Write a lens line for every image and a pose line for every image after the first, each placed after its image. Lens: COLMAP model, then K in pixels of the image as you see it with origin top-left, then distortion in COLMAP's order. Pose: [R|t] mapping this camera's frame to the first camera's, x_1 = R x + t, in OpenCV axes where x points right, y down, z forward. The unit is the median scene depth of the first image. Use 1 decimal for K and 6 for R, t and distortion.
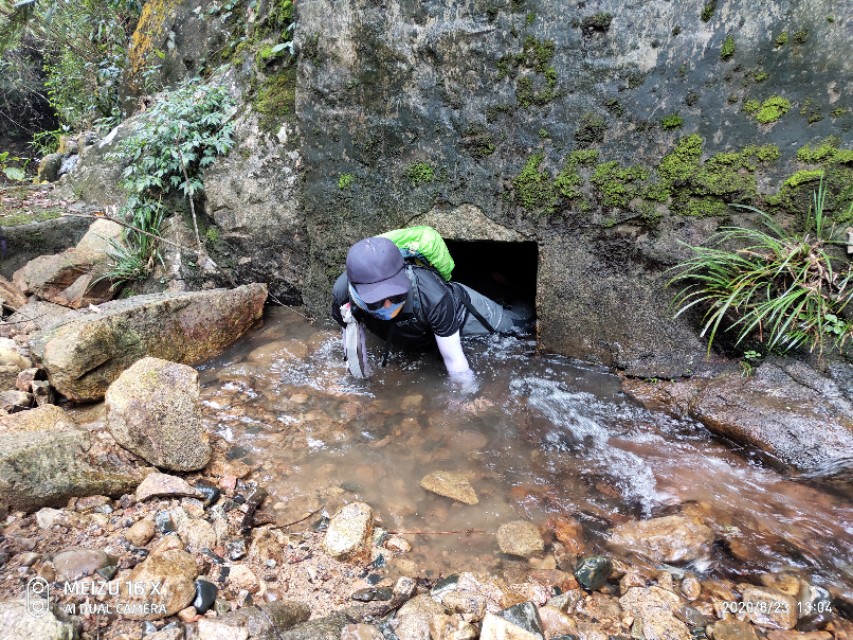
lens RADIAL K [[680.5, 0, 414.8], [0, 680.5, 317.1], [0, 0, 1]] dist [0.039320, -0.039762]
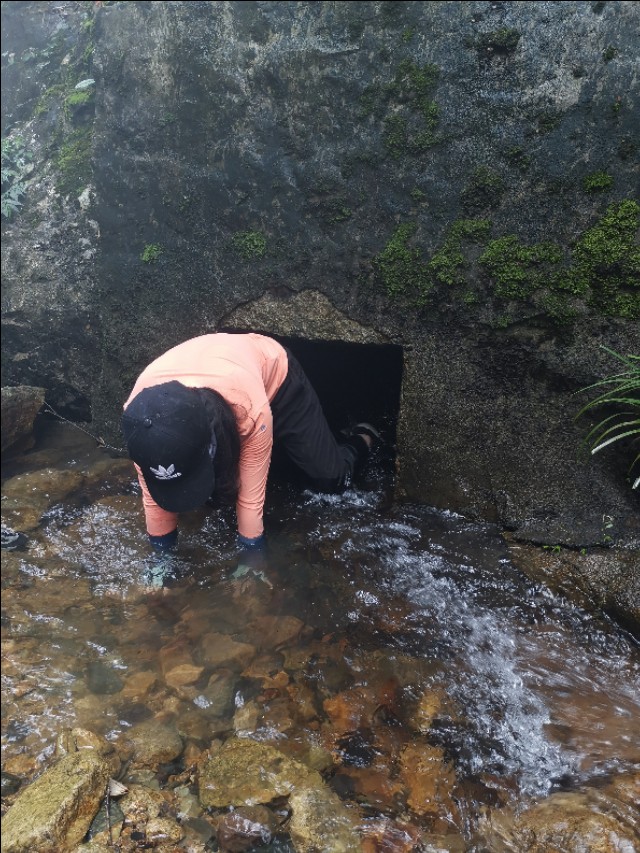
lens RADIAL K [[680.5, 0, 326.0], [0, 680.5, 426.6], [0, 0, 1]] dist [0.039320, -0.039762]
pose [[0.996966, 0.060708, 0.048717, 0.076048], [-0.058127, 0.996915, -0.052749, 0.019653], [-0.051769, 0.049757, 0.997419, 0.316832]]
